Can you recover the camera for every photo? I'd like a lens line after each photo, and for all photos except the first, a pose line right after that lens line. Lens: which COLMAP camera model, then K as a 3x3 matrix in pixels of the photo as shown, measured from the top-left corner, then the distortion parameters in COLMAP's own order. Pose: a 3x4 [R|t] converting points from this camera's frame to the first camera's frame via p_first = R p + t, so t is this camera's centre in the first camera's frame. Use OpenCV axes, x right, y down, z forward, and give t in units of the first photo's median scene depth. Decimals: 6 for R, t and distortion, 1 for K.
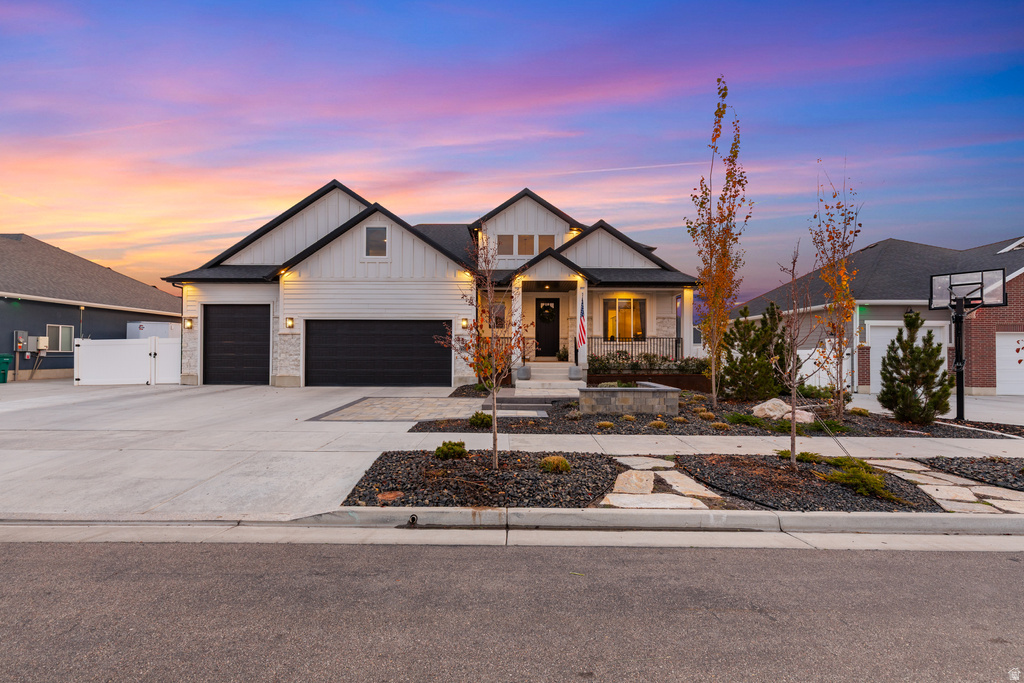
lens RADIAL K [[460.5, 0, 512.0], [0, 460.5, 341.5], [0, 0, 1]] dist [0.004725, 0.000623]
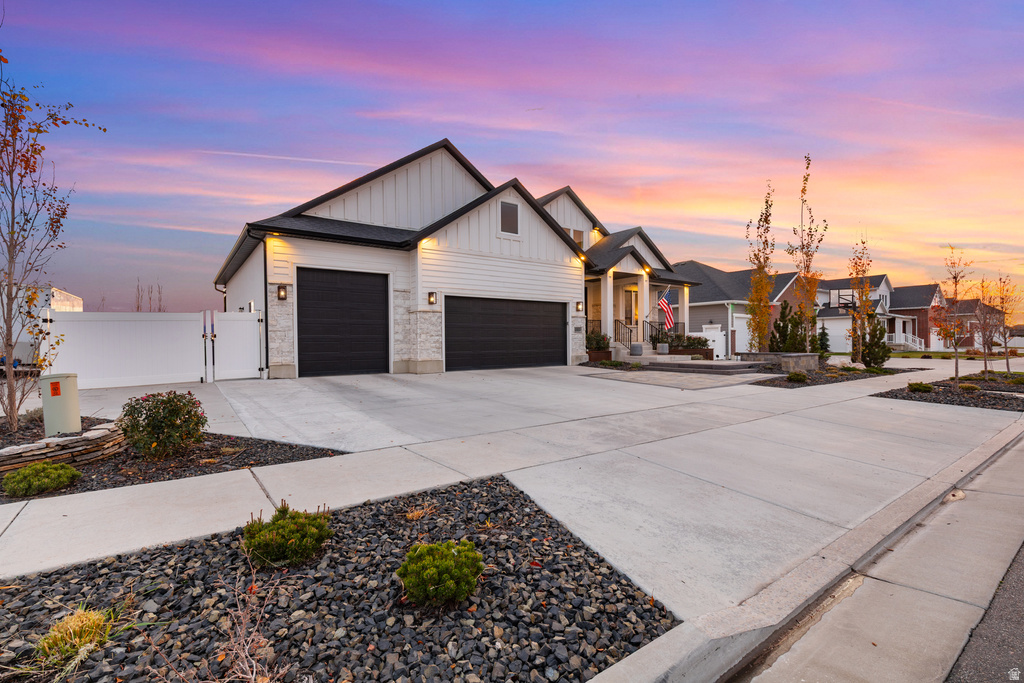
lens RADIAL K [[460.5, 0, 512.0], [0, 460.5, 341.5], [0, 0, 1]] dist [0.004725, 0.000623]
pose [[0.800308, -0.009994, 0.599506, -0.870809], [-0.004029, 0.999749, 0.022044, 0.020201], [-0.599575, -0.020057, 0.800067, 0.220700]]
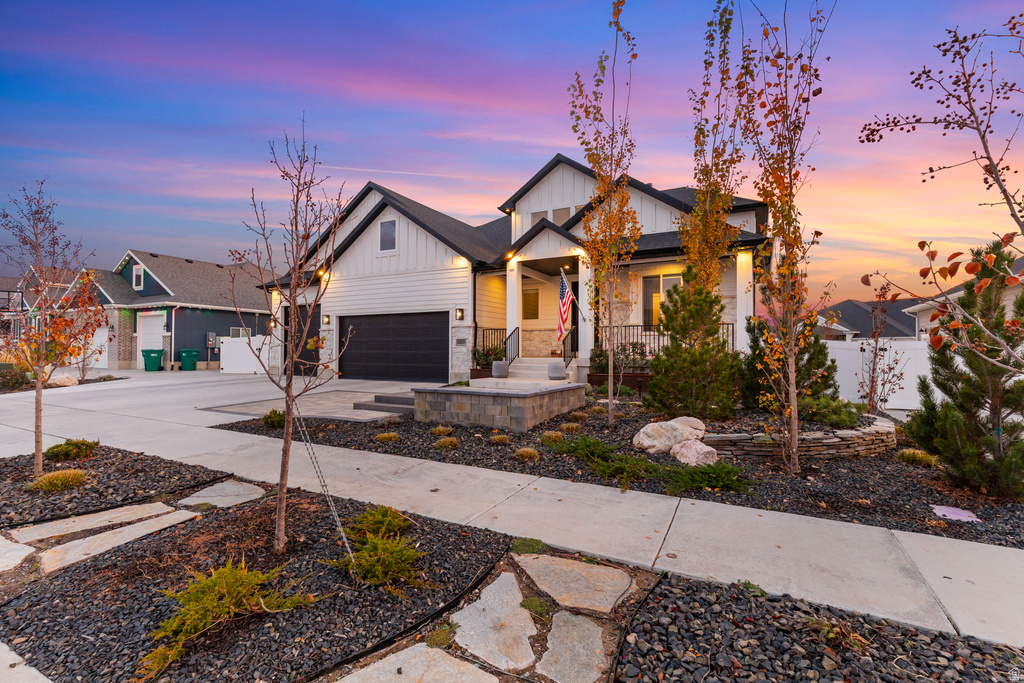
lens RADIAL K [[460.5, 0, 512.0], [0, 460.5, 341.5], [0, 0, 1]] dist [0.004725, 0.000623]
pose [[0.888083, -0.010228, -0.459569, 0.399512], [0.011462, 0.999934, -0.000106, 0.015803], [0.459539, -0.005173, 0.888142, 0.237462]]
